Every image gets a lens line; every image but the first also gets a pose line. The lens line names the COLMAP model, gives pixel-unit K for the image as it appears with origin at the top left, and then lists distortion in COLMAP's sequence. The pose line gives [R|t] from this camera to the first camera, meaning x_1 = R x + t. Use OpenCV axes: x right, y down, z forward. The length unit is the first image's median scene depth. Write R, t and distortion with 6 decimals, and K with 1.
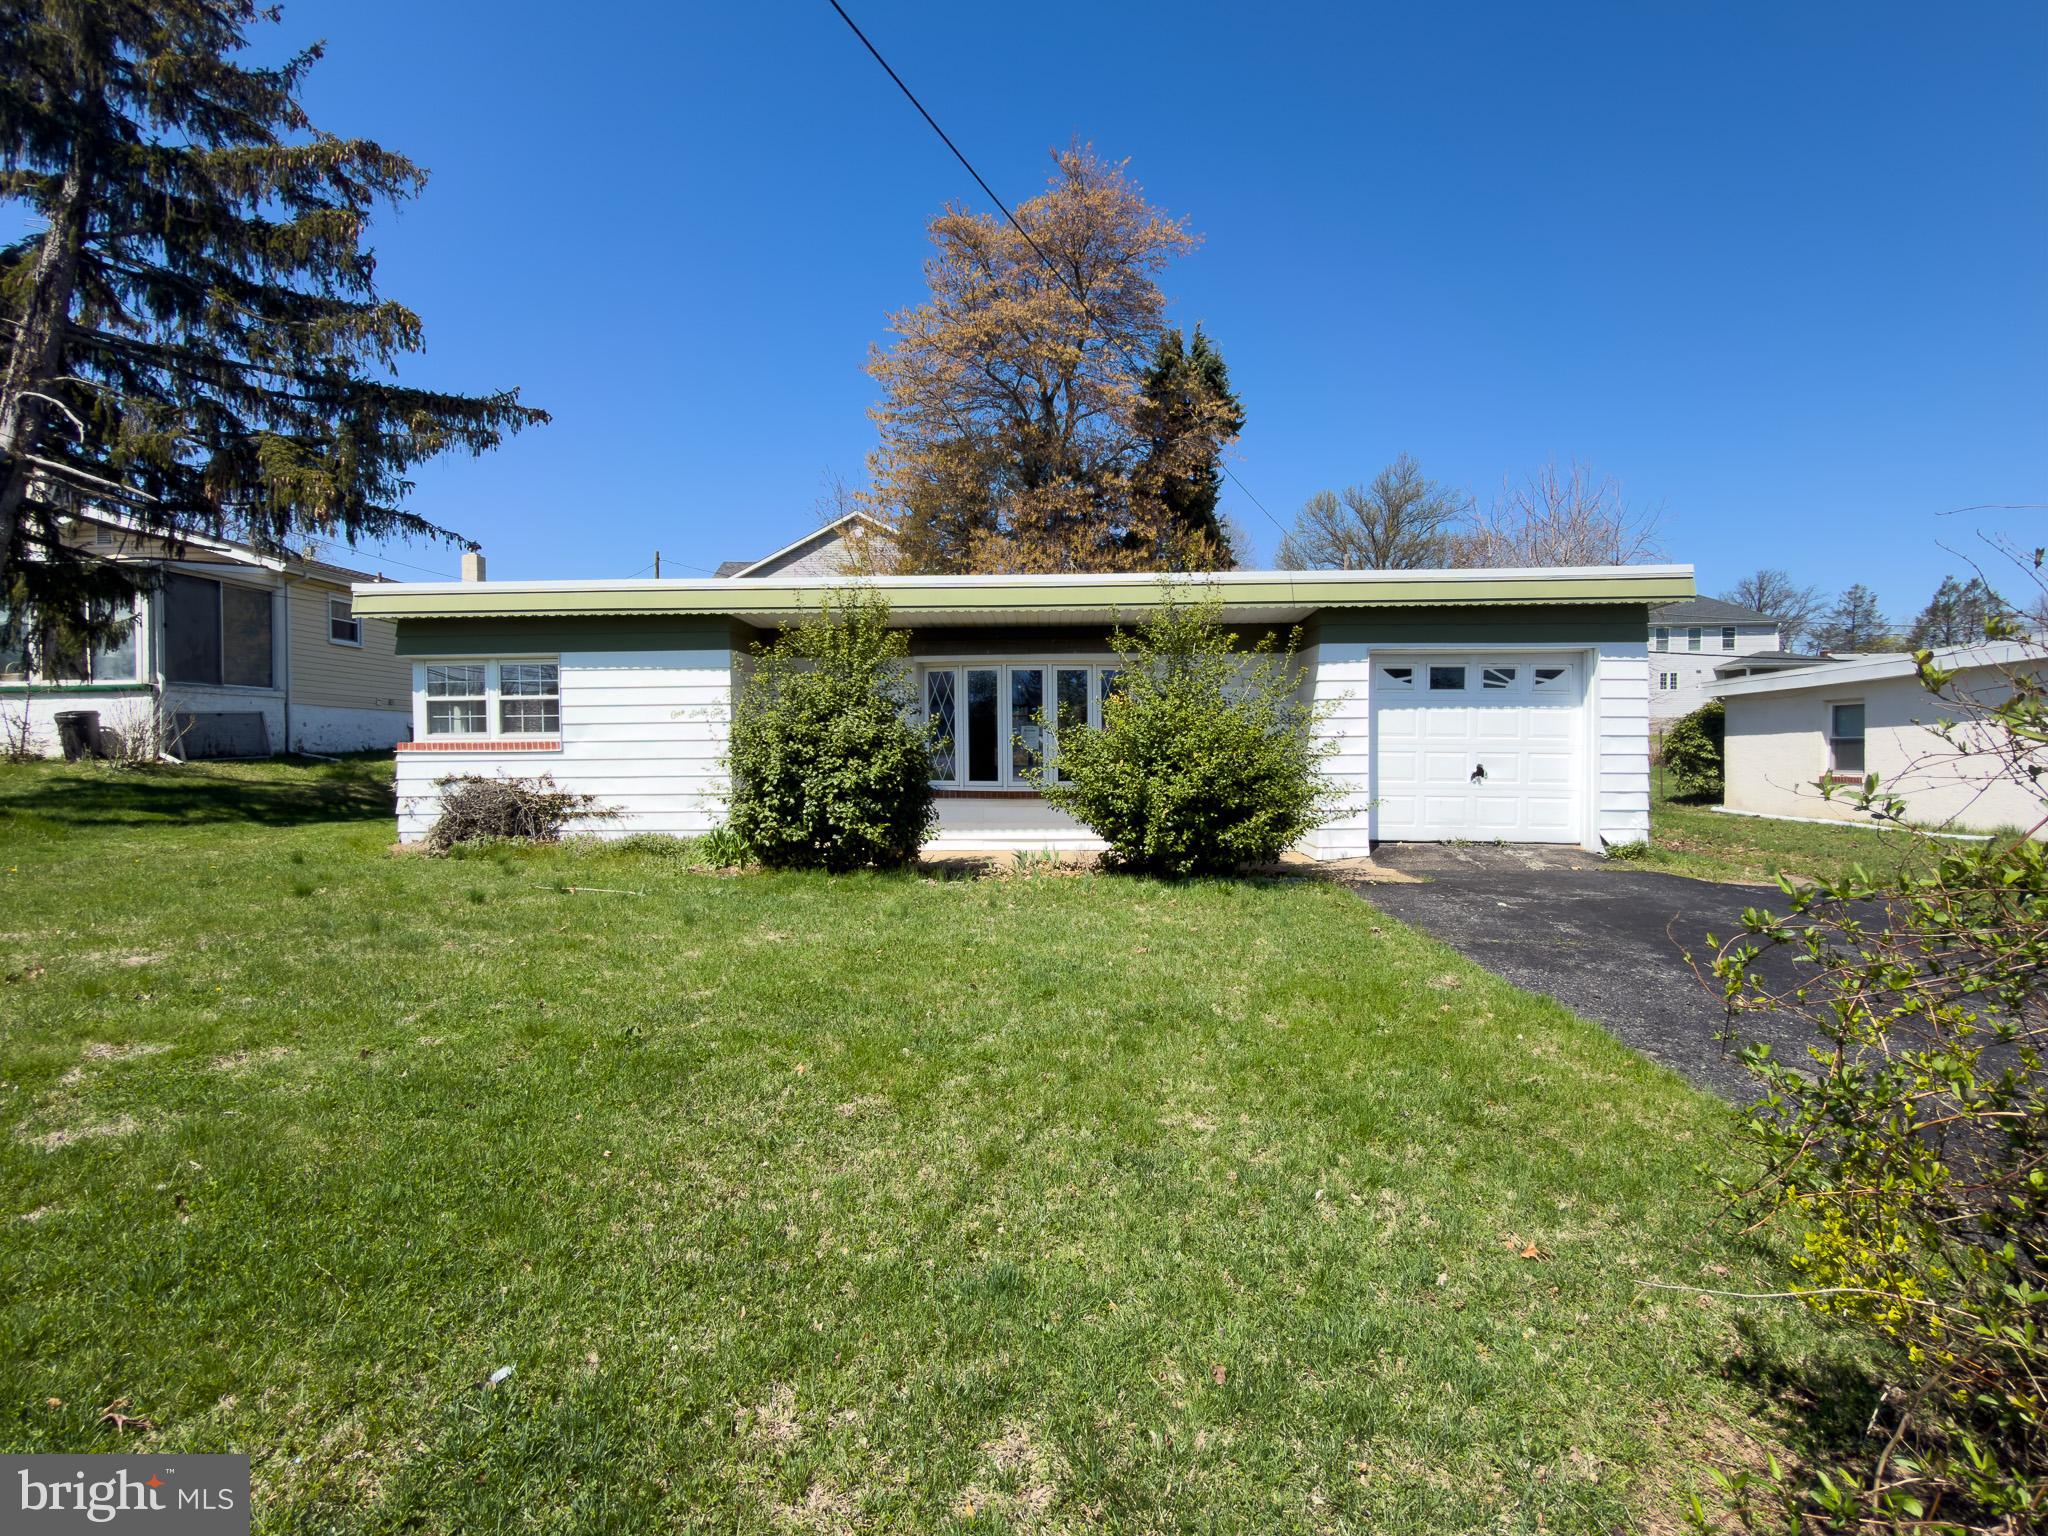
lens RADIAL K [[983.1, 0, 1051.5], [0, 983.1, 763.7], [0, 0, 1]] dist [-0.003405, 0.000007]
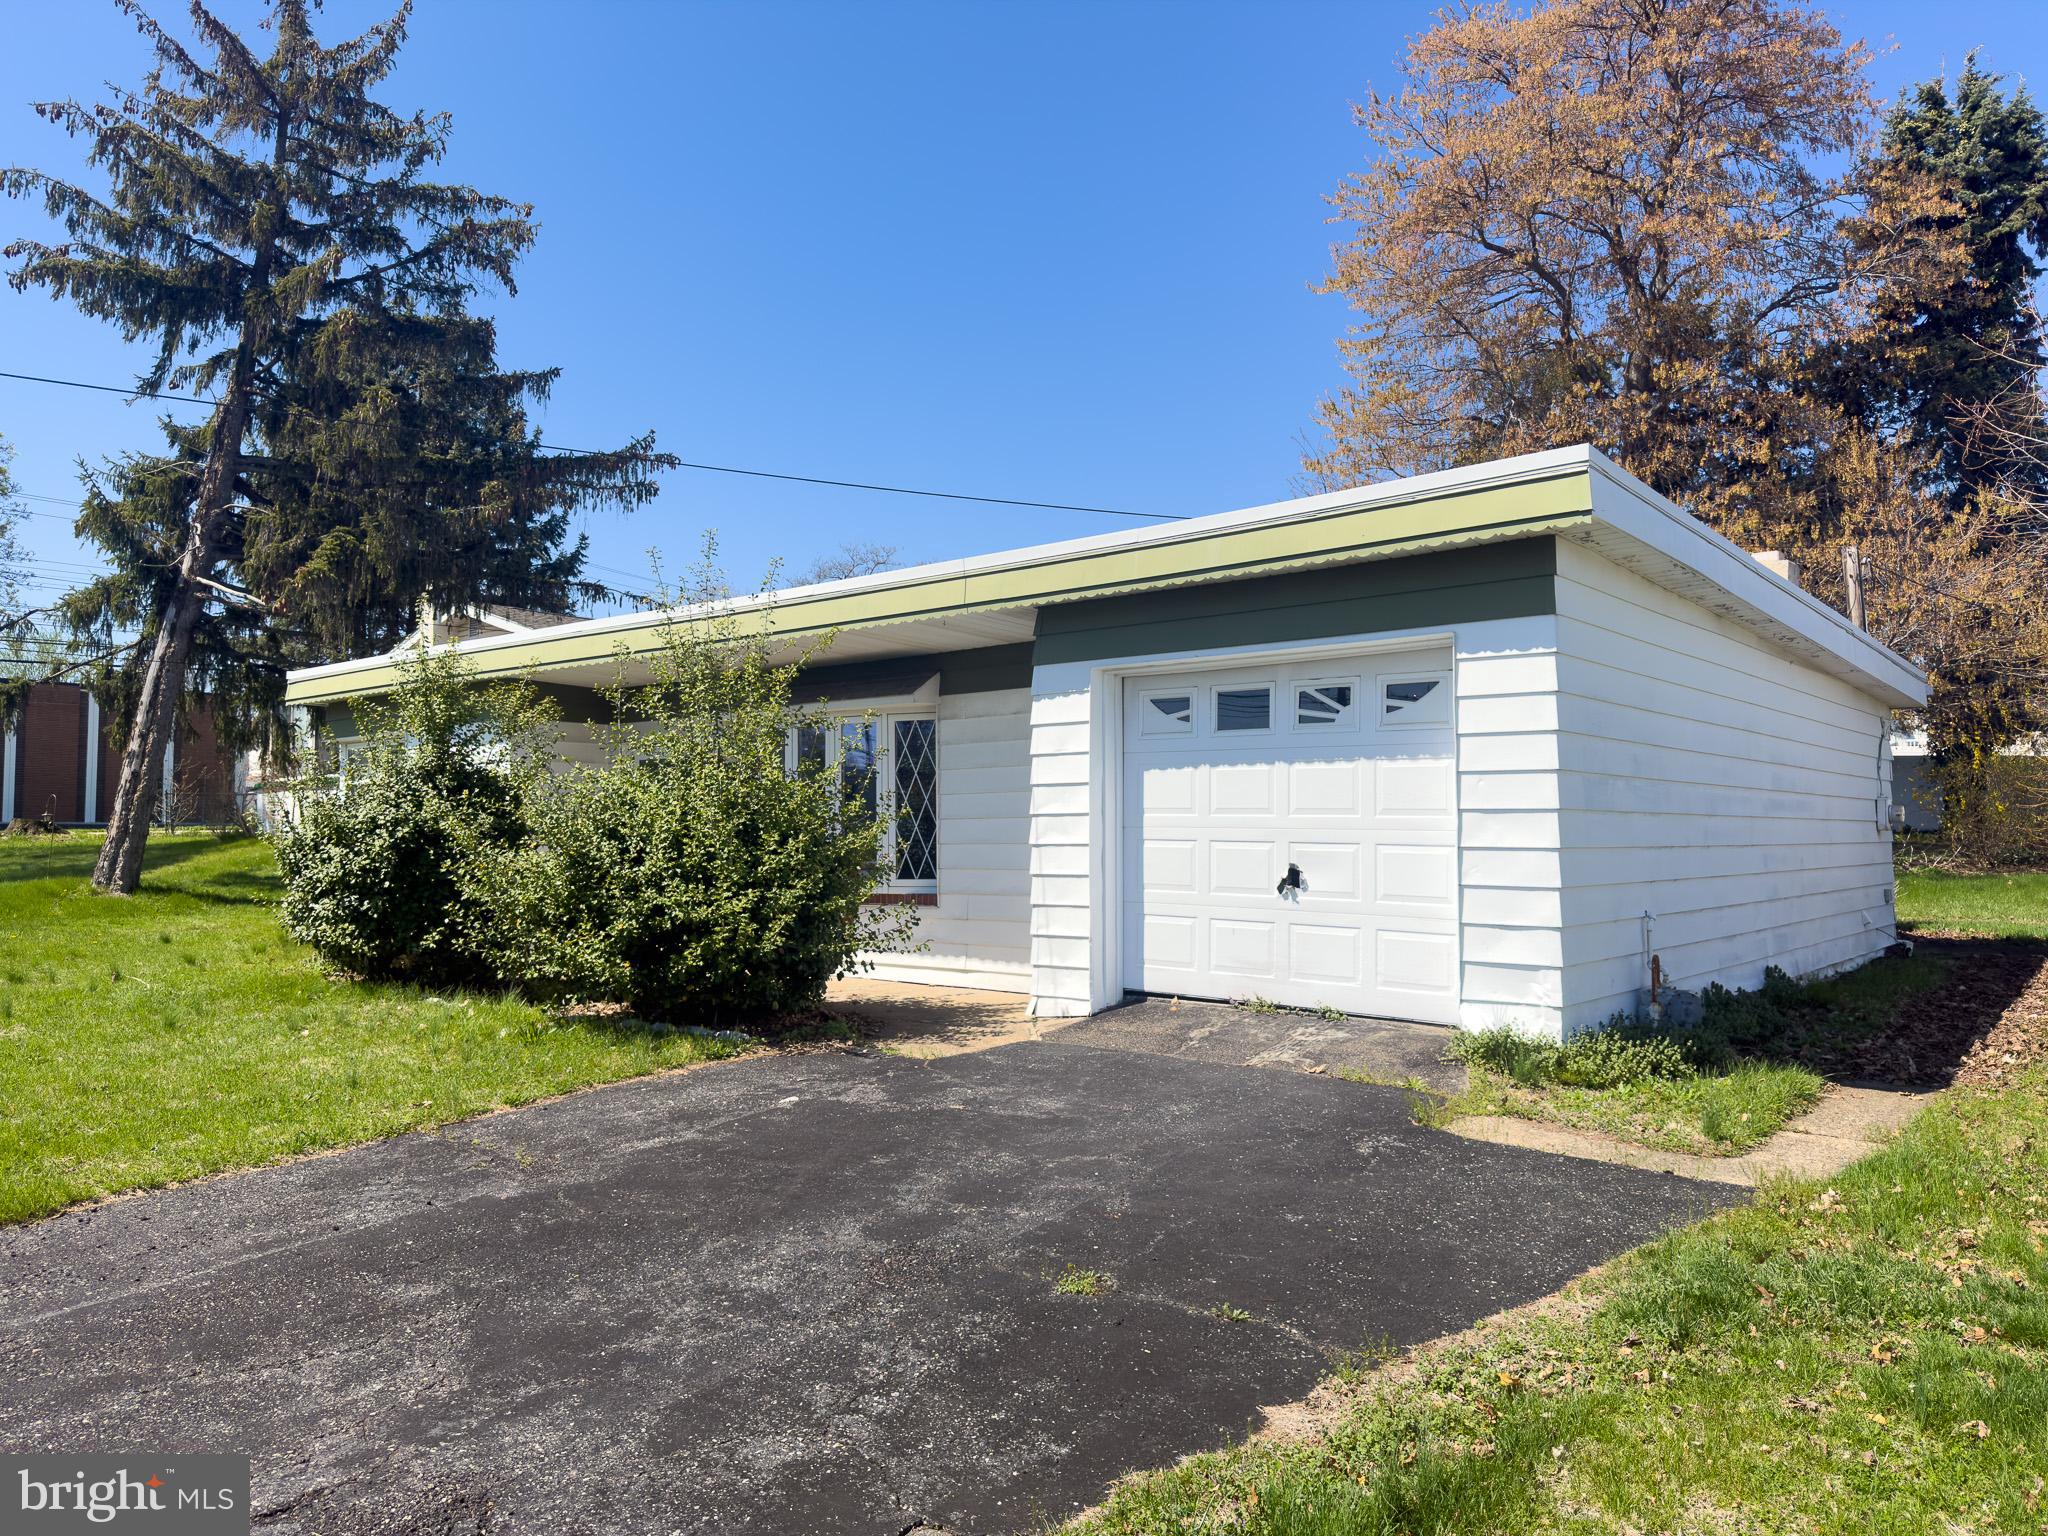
lens RADIAL K [[1427.5, 0, 1063.0], [0, 1427.5, 771.6], [0, 0, 1]] dist [0.035342, -0.041979]
pose [[0.798961, -0.024841, -0.600869, 0.807215], [-0.008311, 0.998595, -0.052336, -0.008348], [0.601325, 0.046808, 0.797632, 0.289641]]
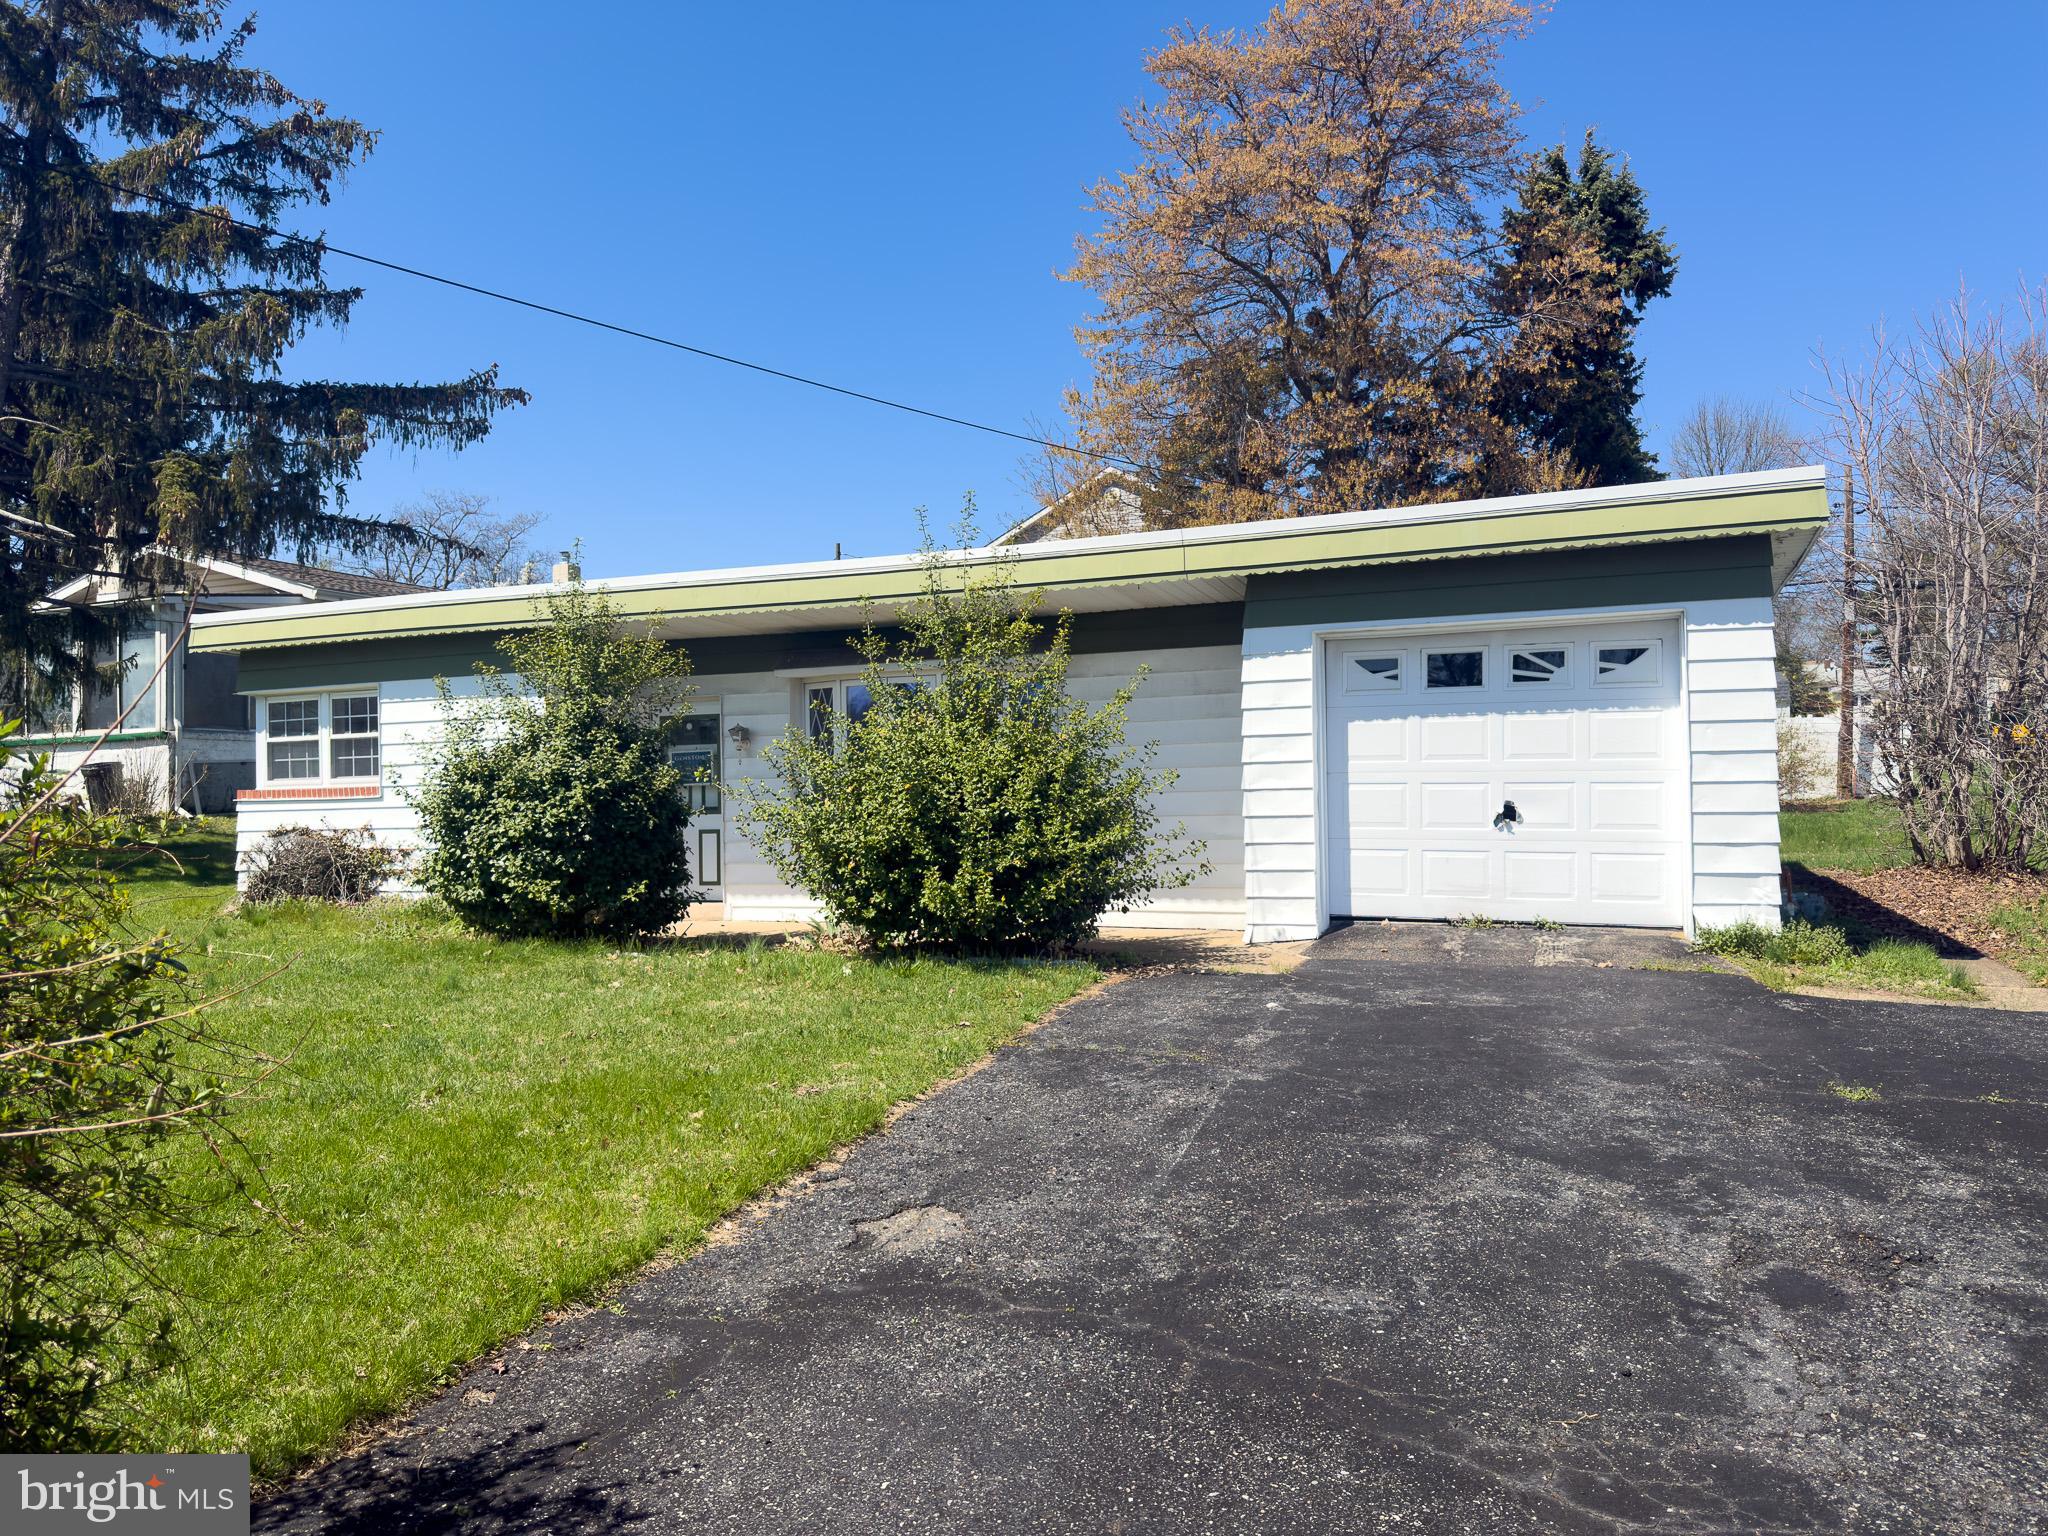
lens RADIAL K [[1427.5, 0, 1063.0], [0, 1427.5, 771.6], [0, 0, 1]] dist [0.035342, -0.041979]
pose [[0.944437, -0.017527, -0.328225, 0.466295], [0.006778, 0.999403, -0.033866, 0.010891], [0.328623, 0.029760, 0.943992, 0.019555]]
